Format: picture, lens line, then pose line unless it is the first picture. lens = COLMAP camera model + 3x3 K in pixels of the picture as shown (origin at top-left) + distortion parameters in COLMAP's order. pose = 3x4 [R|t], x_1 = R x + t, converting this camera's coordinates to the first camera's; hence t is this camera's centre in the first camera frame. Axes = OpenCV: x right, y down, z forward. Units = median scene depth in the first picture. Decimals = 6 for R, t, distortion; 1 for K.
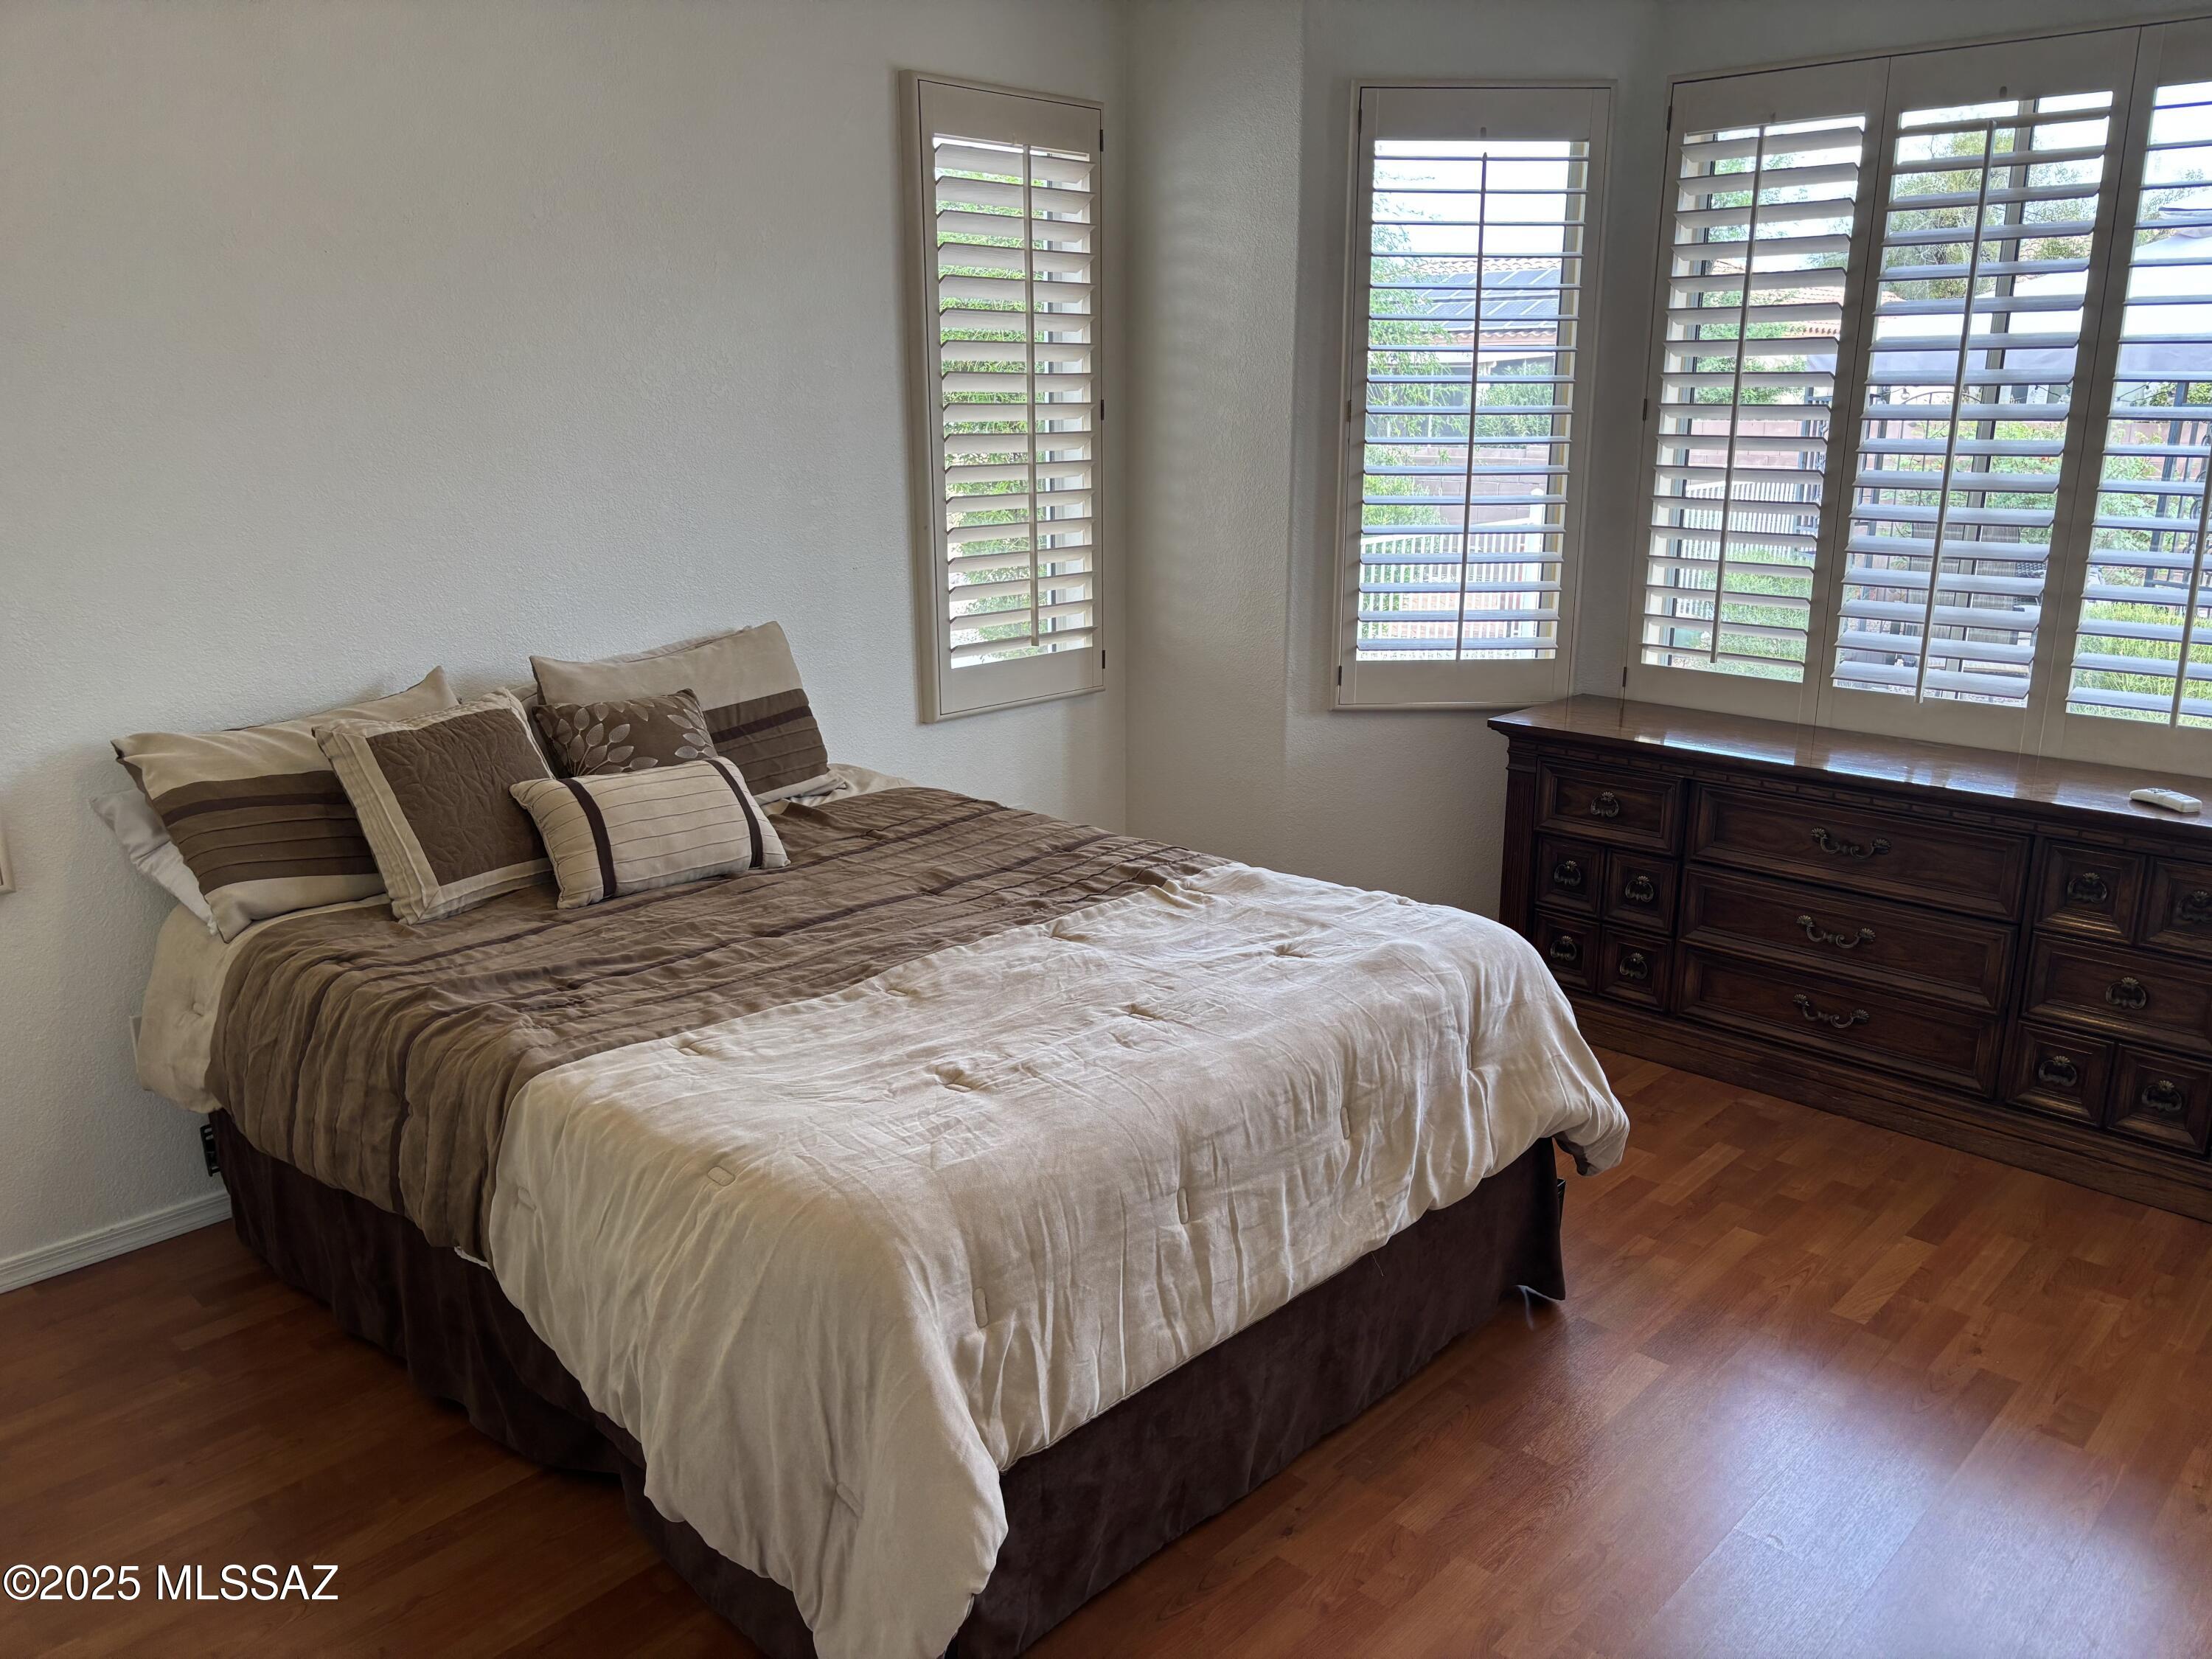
lens RADIAL K [[1674.0, 0, 1147.7], [0, 1674.0, 854.7], [0, 0, 1]] dist [0.006877, -0.001738]
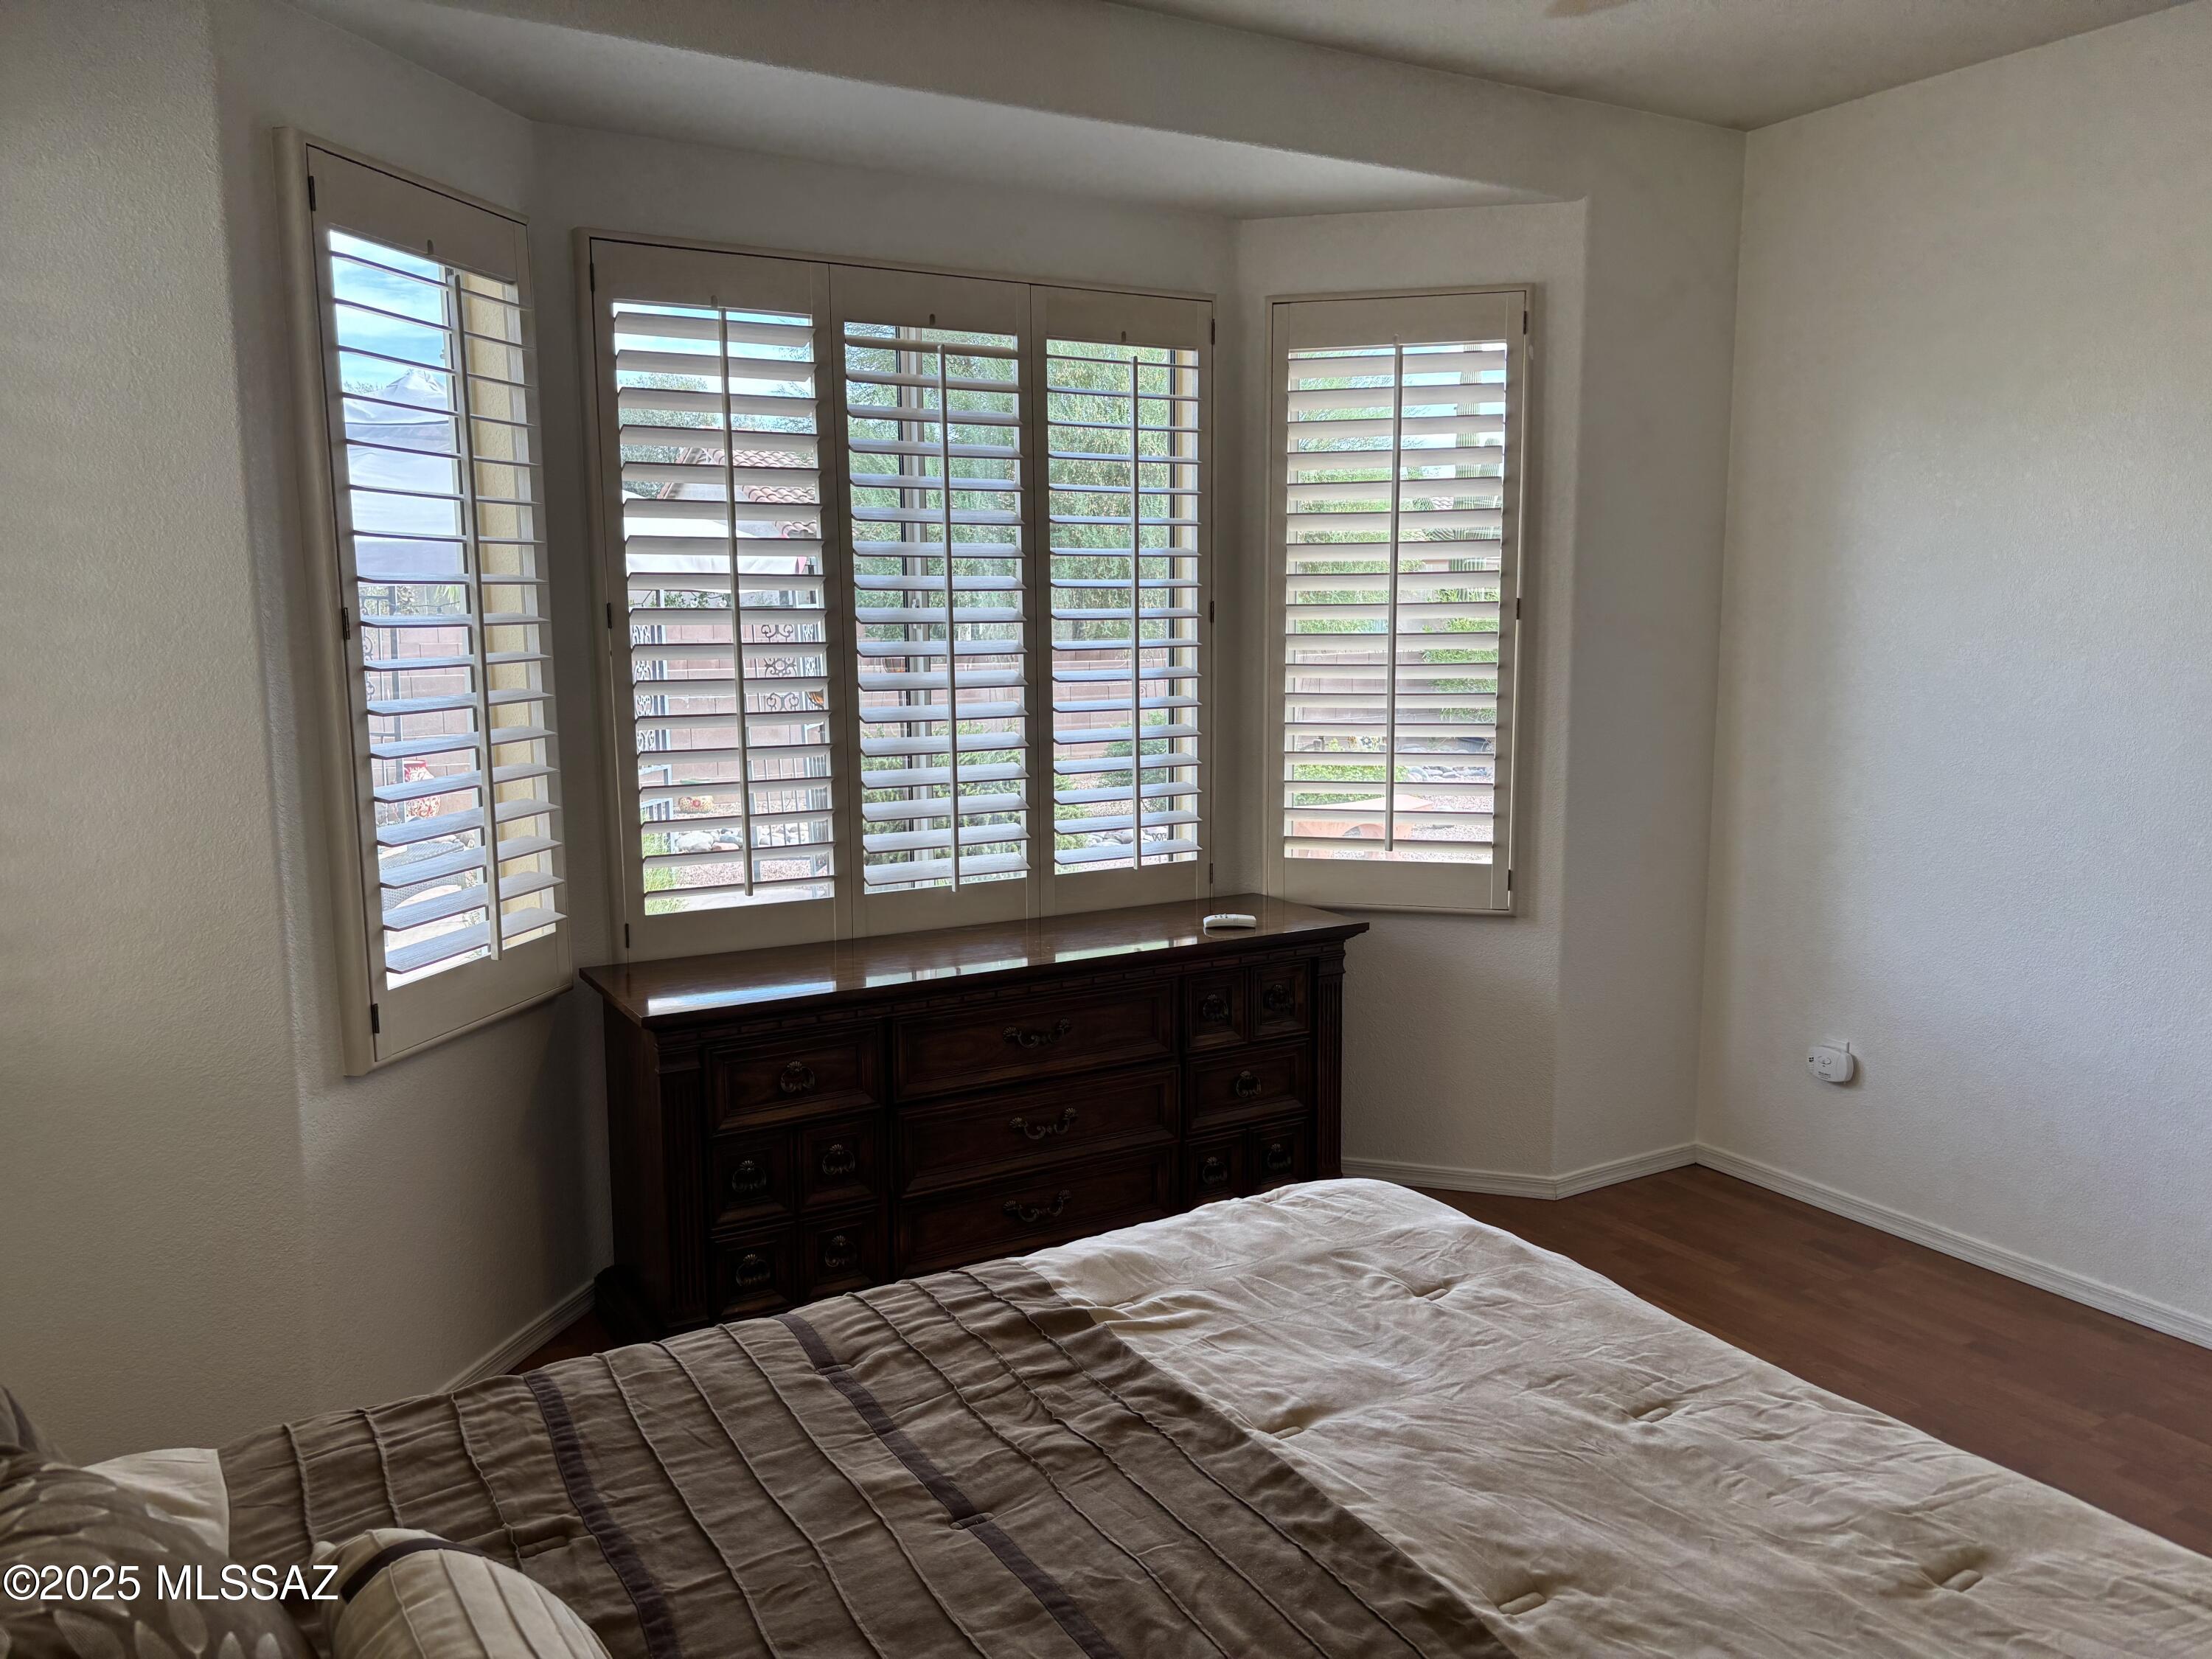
lens RADIAL K [[1624.8, 0, 1106.4], [0, 1624.8, 853.9], [0, 0, 1]] dist [-0.003126, -0.002879]
pose [[0.292764, -0.147991, 0.944663, -0.459500], [0.259293, 0.963219, 0.070540, -0.163832], [-0.920357, 0.224293, 0.320369, 0.611152]]
